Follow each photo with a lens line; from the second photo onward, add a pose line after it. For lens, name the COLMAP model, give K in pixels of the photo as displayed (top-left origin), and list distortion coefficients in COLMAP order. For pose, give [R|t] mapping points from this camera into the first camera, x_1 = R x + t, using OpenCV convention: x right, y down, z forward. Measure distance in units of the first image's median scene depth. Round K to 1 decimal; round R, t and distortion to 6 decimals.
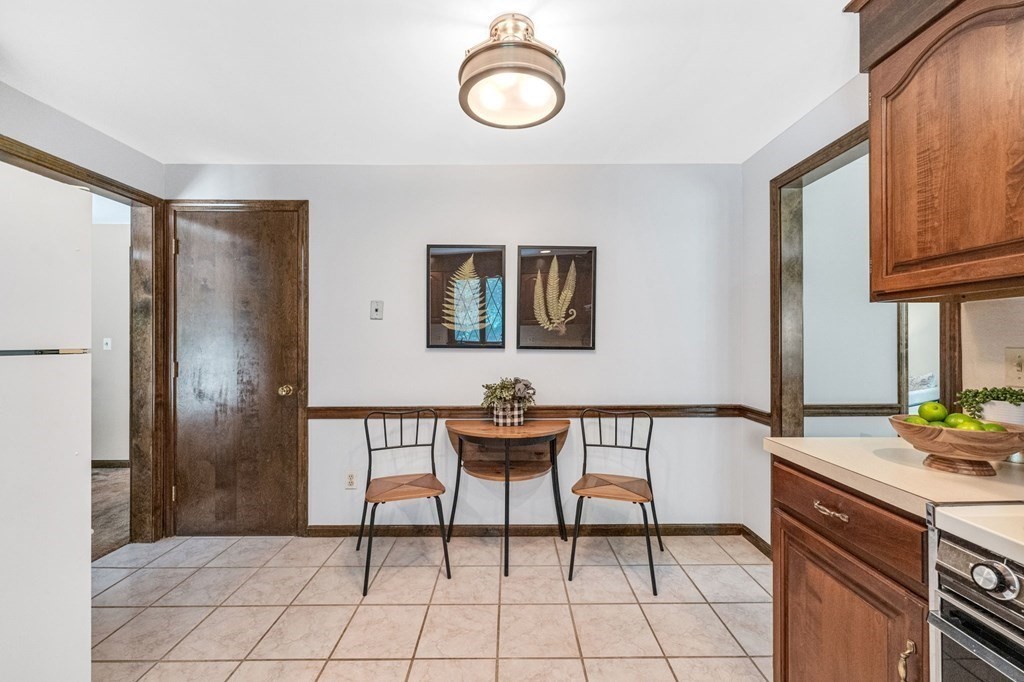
lens RADIAL K [[409.6, 0, 507.6], [0, 409.6, 339.5], [0, 0, 1]] dist [0.000163, 0.000124]
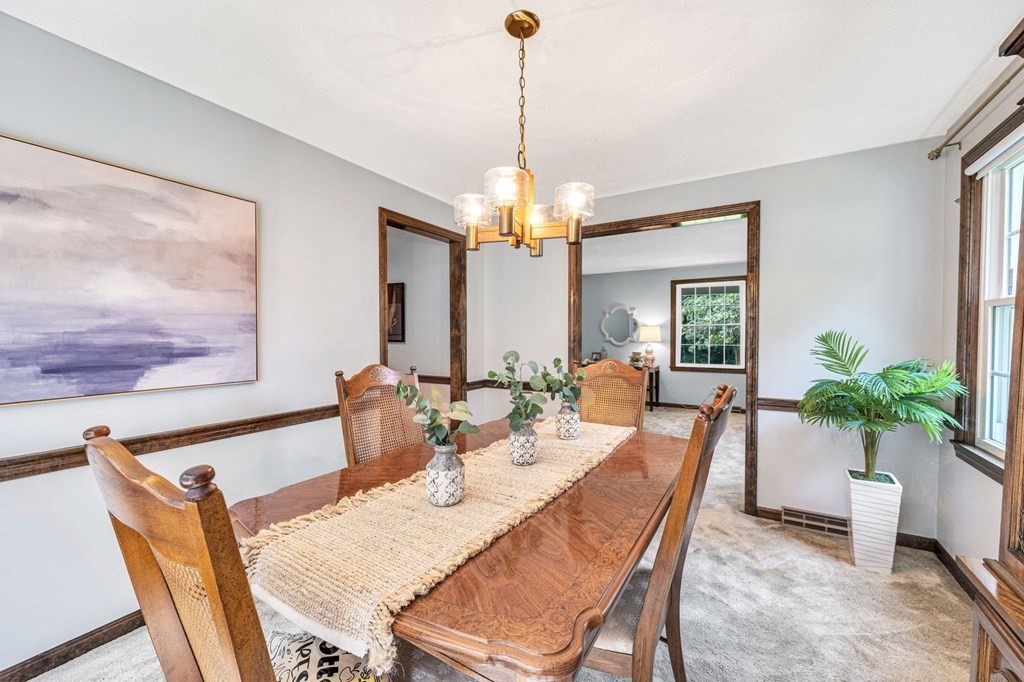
lens RADIAL K [[403.4, 0, 514.1], [0, 403.4, 343.6], [0, 0, 1]] dist [-0.000644, -0.000135]
pose [[0.854852, 0.011451, -0.518745, 1.665820], [0.004527, 0.999554, 0.029526, -0.016873], [0.518851, -0.027589, 0.854419, -0.232874]]
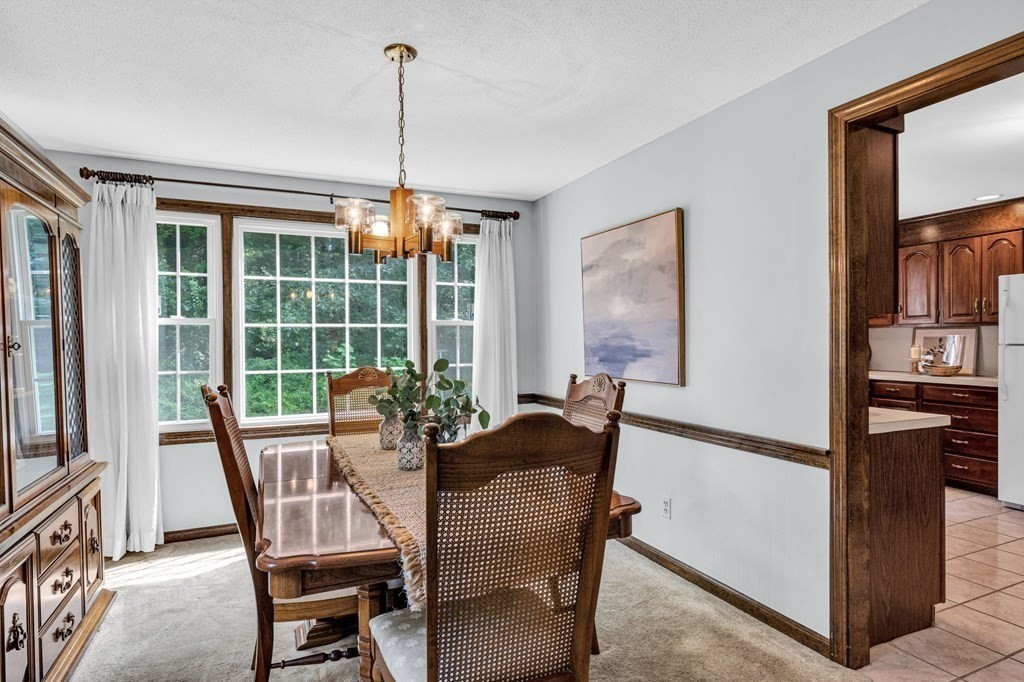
lens RADIAL K [[556.4, 0, 509.3], [0, 556.4, 343.4], [0, 0, 1]] dist [-0.001623, -0.001018]
pose [[-0.912325, 0.011033, -0.409319, 1.565719], [0.012258, 0.999925, -0.000370, -0.007605], [0.409284, -0.005355, -0.912391, 1.213043]]
